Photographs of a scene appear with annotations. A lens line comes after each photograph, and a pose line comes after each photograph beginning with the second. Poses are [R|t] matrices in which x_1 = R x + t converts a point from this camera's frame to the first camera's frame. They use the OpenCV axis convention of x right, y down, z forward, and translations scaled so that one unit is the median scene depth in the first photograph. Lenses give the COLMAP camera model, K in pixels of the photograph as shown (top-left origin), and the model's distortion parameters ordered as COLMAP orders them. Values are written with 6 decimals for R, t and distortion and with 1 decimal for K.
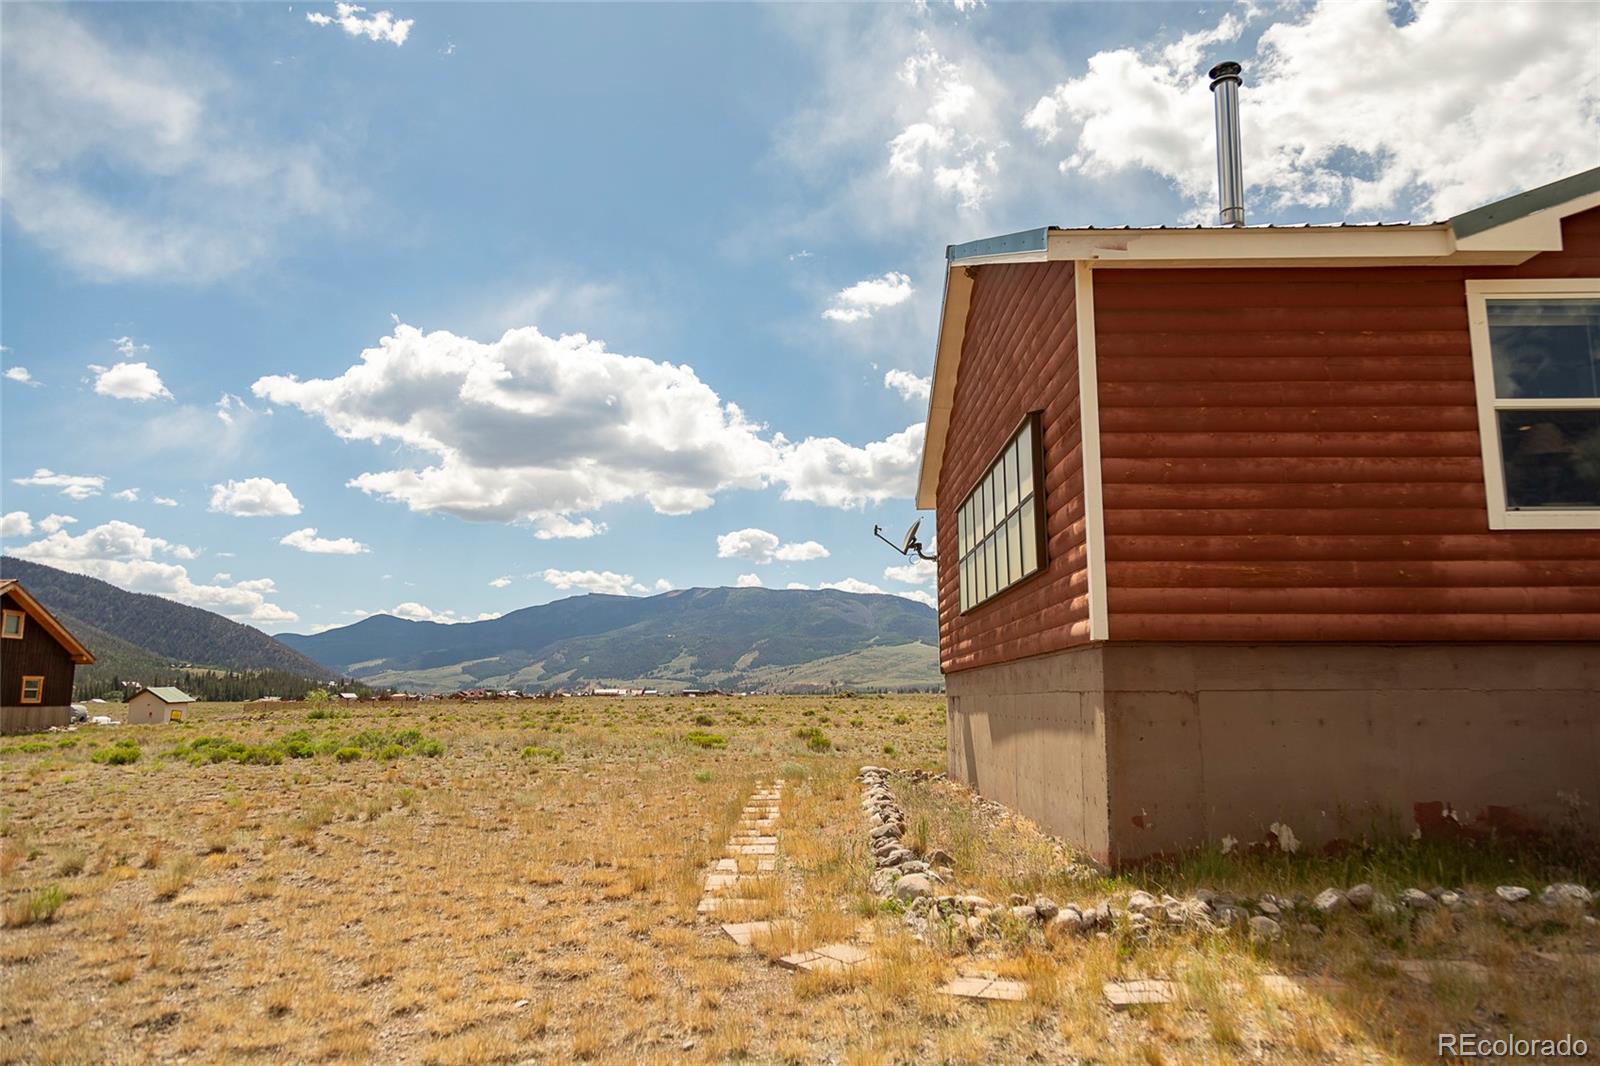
lens RADIAL K [[1059.2, 0, 807.0], [0, 1059.2, 529.0], [0, 0, 1]] dist [0.006447, 0.004100]
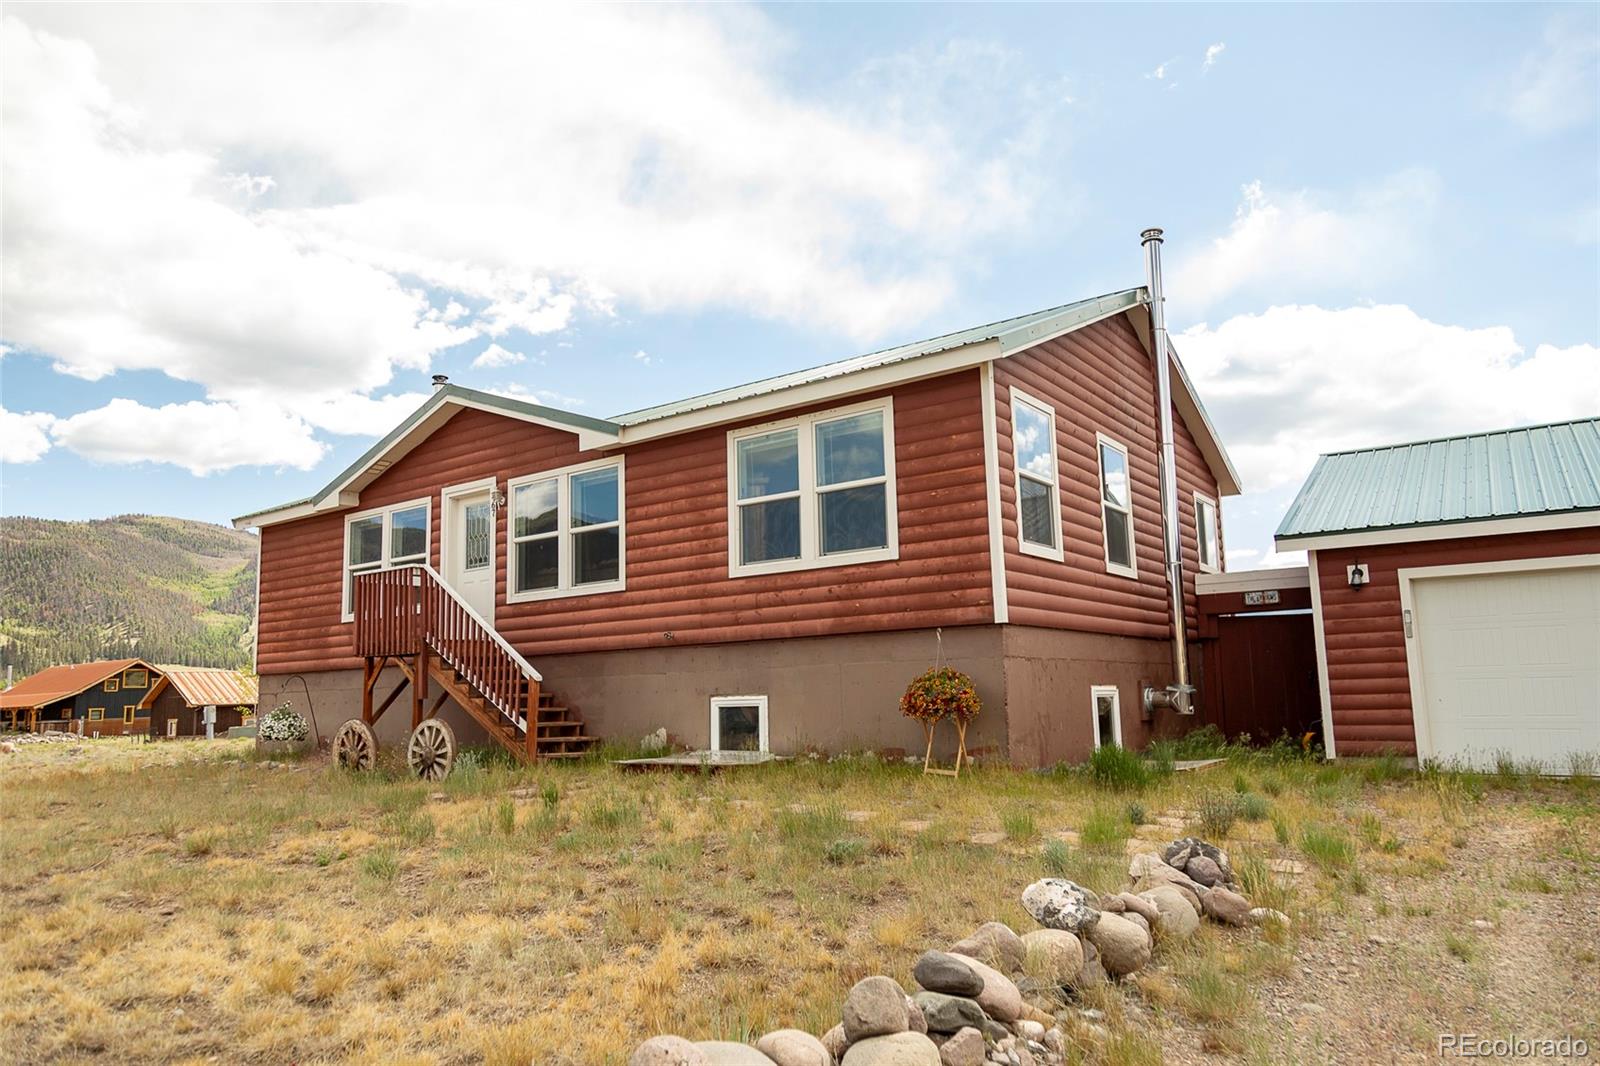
lens RADIAL K [[1059.2, 0, 815.6], [0, 1059.2, 542.7], [0, 0, 1]] dist [0.006447, 0.004100]
pose [[0.827975, -0.103724, -0.551089, 2.817114], [0.116228, 0.993146, -0.012301, -0.024915], [0.548588, -0.053867, 0.834356, -0.393468]]
